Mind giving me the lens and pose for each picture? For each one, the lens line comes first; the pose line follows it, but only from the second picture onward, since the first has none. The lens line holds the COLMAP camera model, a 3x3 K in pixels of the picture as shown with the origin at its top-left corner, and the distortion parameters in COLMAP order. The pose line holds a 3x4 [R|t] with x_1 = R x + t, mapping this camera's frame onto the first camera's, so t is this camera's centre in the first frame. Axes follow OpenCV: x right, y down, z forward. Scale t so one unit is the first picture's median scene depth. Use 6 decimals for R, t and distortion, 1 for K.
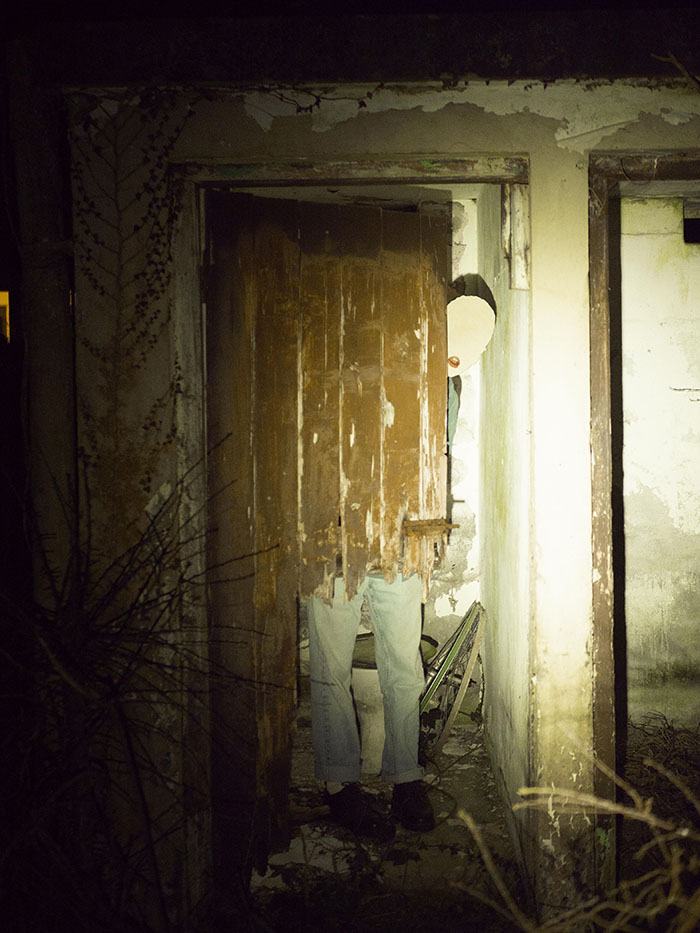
lens RADIAL K [[1357.6, 0, 350.0], [0, 1357.6, 466.5], [0, 0, 1]] dist [-0.018315, -0.013984]
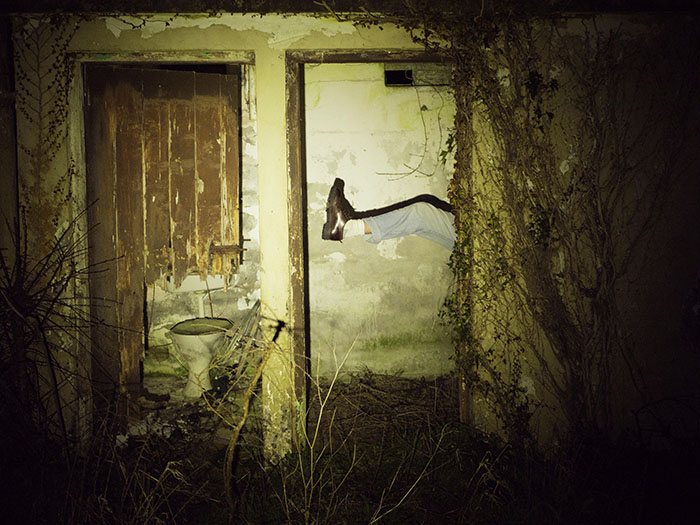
lens RADIAL K [[1087.6, 0, 349.9], [0, 1087.6, 252.4], [0, 0, 1]] dist [0.011028, -0.005217]
pose [[0.998265, -0.001071, 0.058869, 0.171205], [0.000013, 0.999839, 0.017963, 0.028329], [-0.058879, -0.017931, 0.998104, -0.546785]]
